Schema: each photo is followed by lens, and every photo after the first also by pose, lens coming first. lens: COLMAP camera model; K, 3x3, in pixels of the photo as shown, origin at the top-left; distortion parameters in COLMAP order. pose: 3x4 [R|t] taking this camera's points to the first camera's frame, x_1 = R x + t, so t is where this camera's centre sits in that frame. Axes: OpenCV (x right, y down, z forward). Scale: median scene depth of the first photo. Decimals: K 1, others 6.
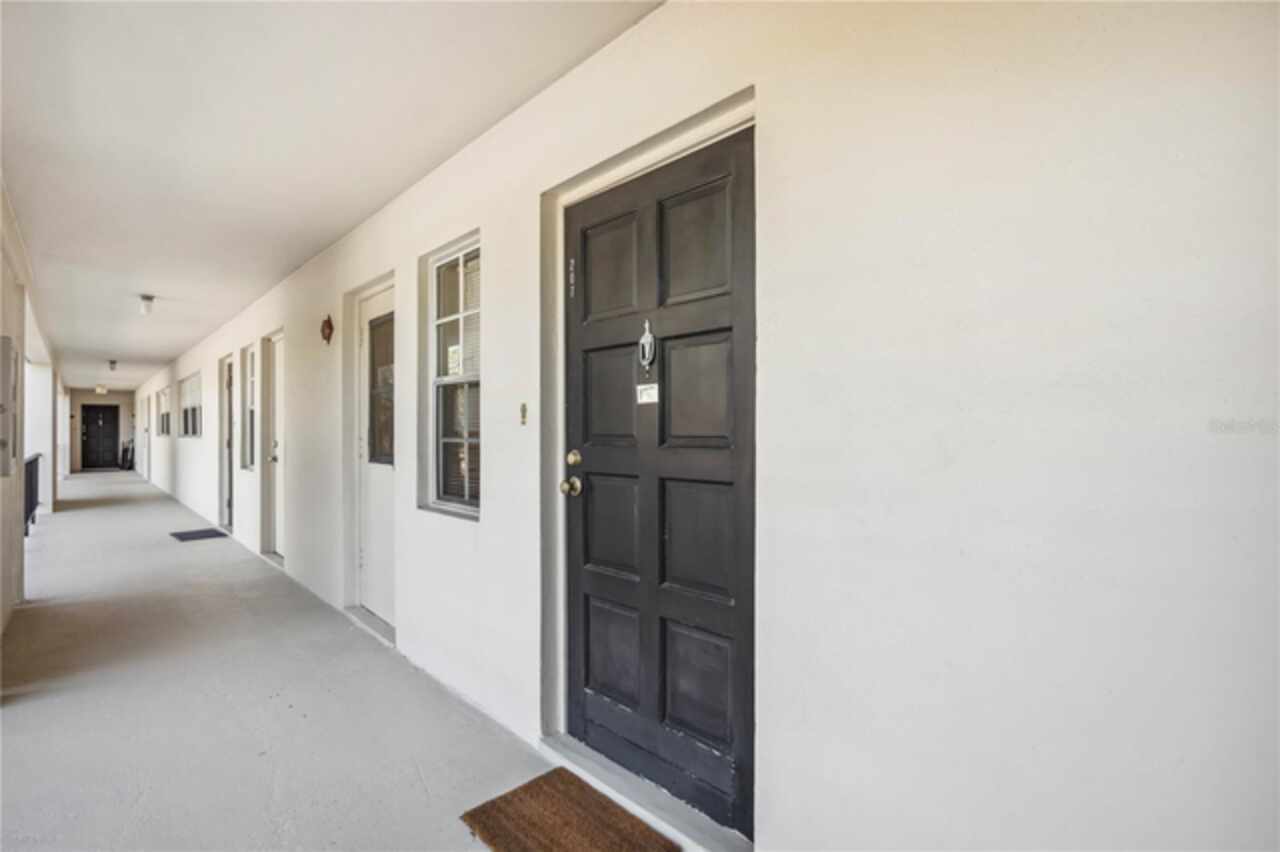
lens RADIAL K [[612.4, 0, 640.9], [0, 612.4, 424.4], [0, 0, 1]] dist [0.000833, 0.000021]
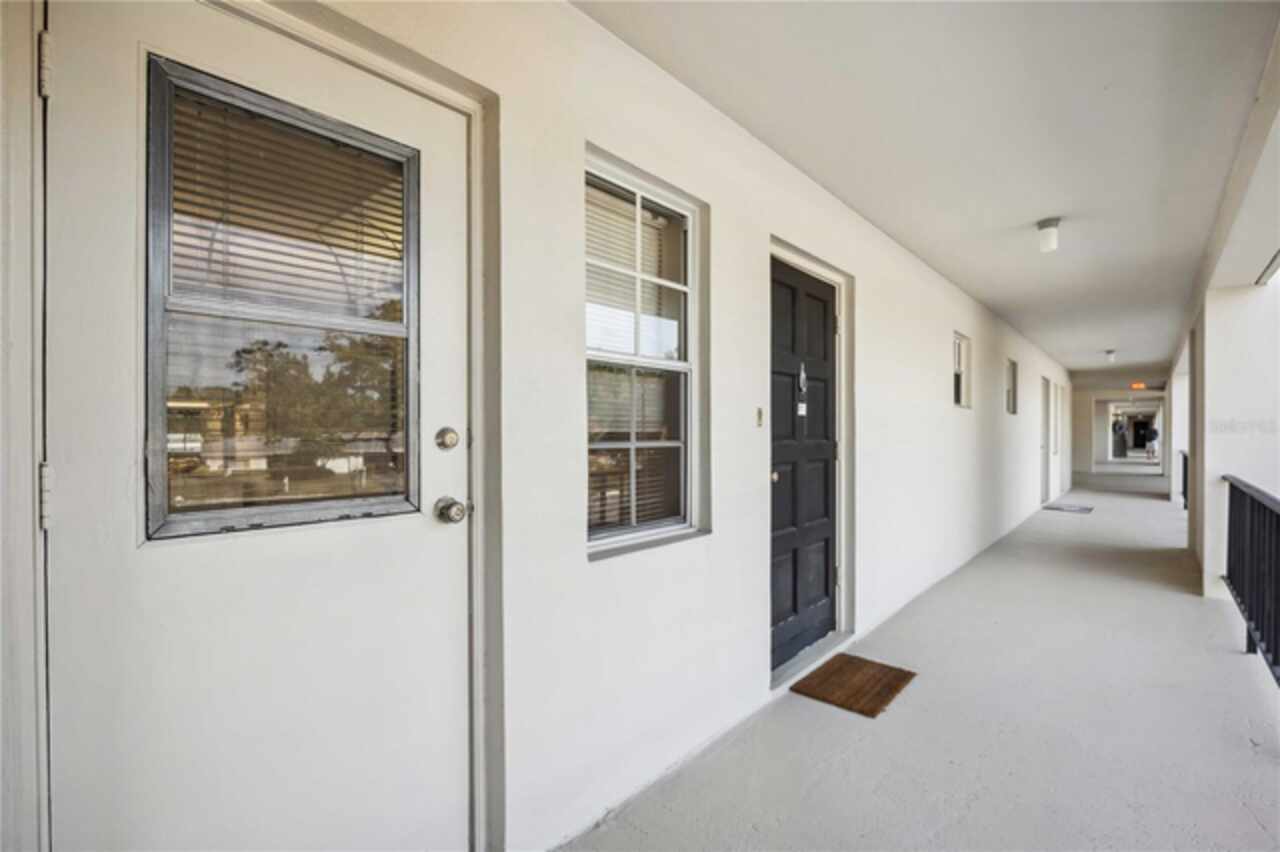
lens RADIAL K [[561.2, 0, 640.6], [0, 561.2, 434.9], [0, 0, 1]] dist [-0.001129, -0.000032]
pose [[-0.082488, 0.009026, 0.996551, -1.370897], [-0.003319, 0.999951, -0.009331, 0.031366], [-0.996587, -0.004077, -0.082454, 1.491905]]
